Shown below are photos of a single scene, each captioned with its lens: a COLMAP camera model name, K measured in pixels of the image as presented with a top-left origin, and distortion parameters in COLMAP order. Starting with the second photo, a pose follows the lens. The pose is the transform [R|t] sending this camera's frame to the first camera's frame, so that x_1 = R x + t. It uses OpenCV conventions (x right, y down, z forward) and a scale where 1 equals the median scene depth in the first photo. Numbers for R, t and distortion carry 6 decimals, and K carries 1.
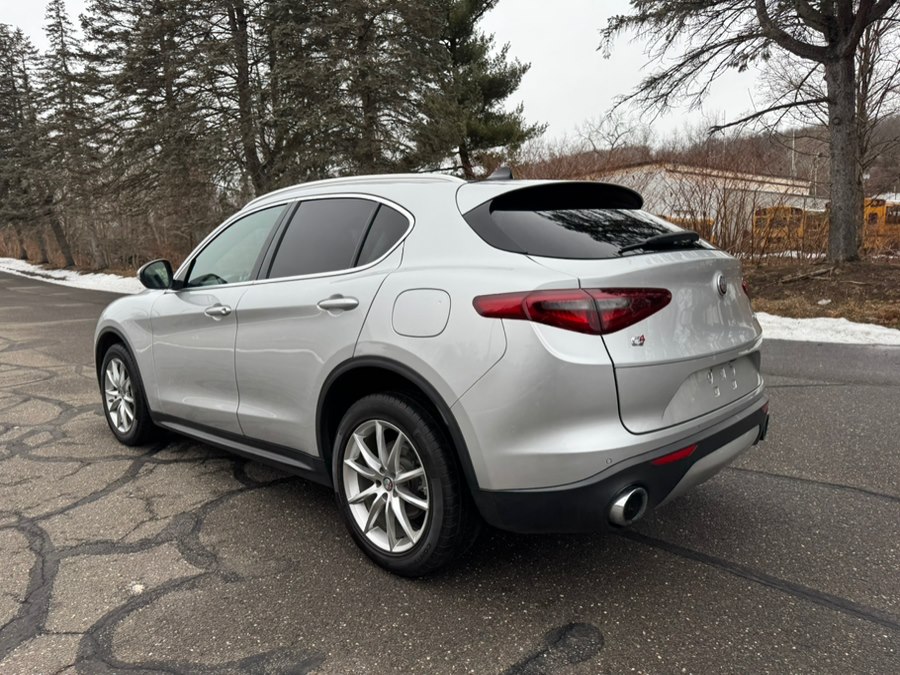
lens RADIAL K [[639.4, 0, 444.5], [0, 639.4, 338.9], [0, 0, 1]] dist [0.041714, -0.051765]
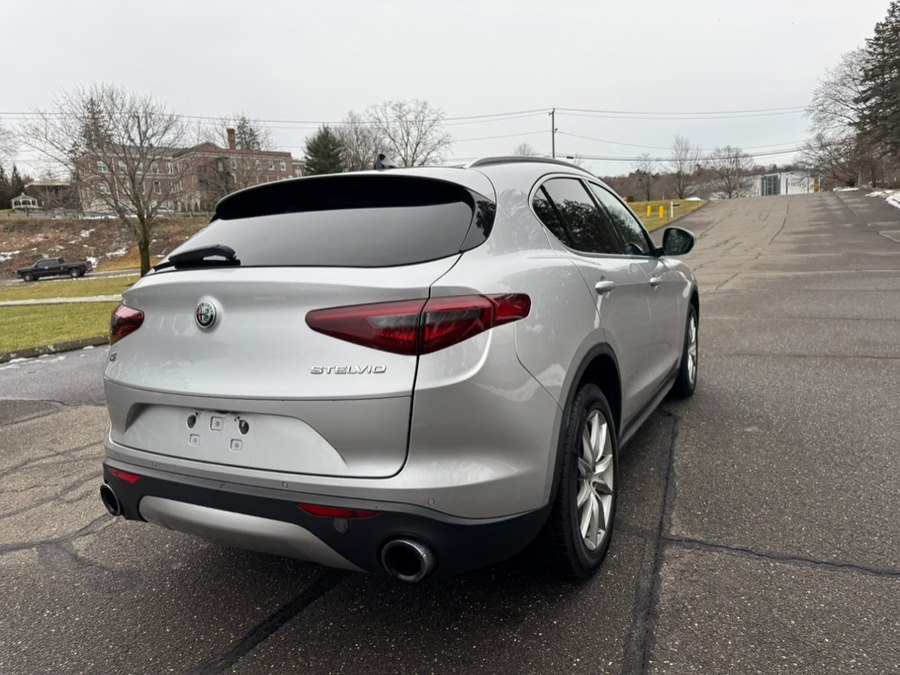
lens RADIAL K [[639.4, 0, 445.5], [0, 639.4, 342.7], [0, 0, 1]] dist [0.041714, -0.051765]
pose [[0.270816, 0.162107, -0.948884, 0.740395], [-0.065163, 0.986545, 0.149943, -0.108903], [0.960423, 0.021226, 0.277736, 0.622701]]
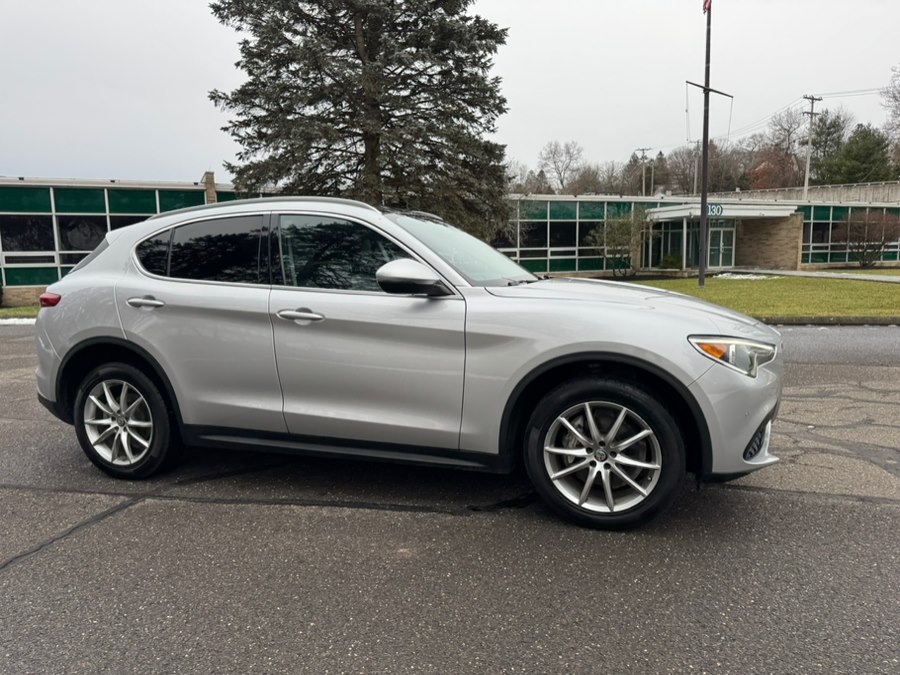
lens RADIAL K [[639.4, 0, 441.4], [0, 639.4, 339.1], [0, 0, 1]] dist [0.041714, -0.051765]
pose [[-0.907551, 0.107943, -0.405832, 0.187536], [0.003286, 0.968196, 0.250173, -0.250528], [0.419929, 0.225711, -0.879042, 1.885399]]
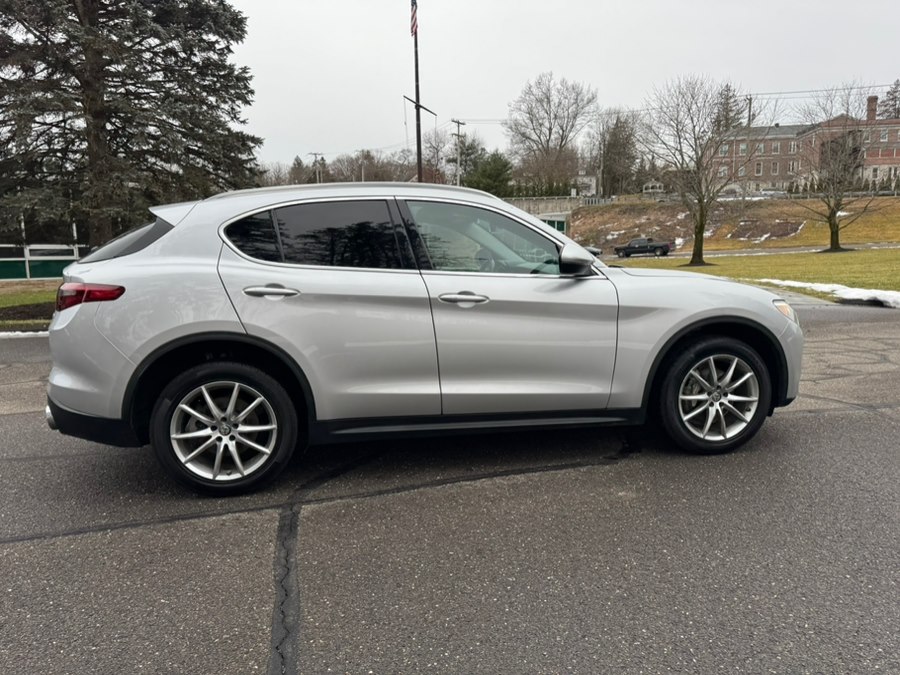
lens RADIAL K [[639.4, 0, 443.6], [0, 639.4, 343.3], [0, 0, 1]] dist [0.041714, -0.051765]
pose [[-0.588813, 0.158563, -0.792564, 0.693997], [-0.061000, 0.969054, 0.239191, -0.218000], [0.805964, 0.189185, -0.560919, 1.554536]]
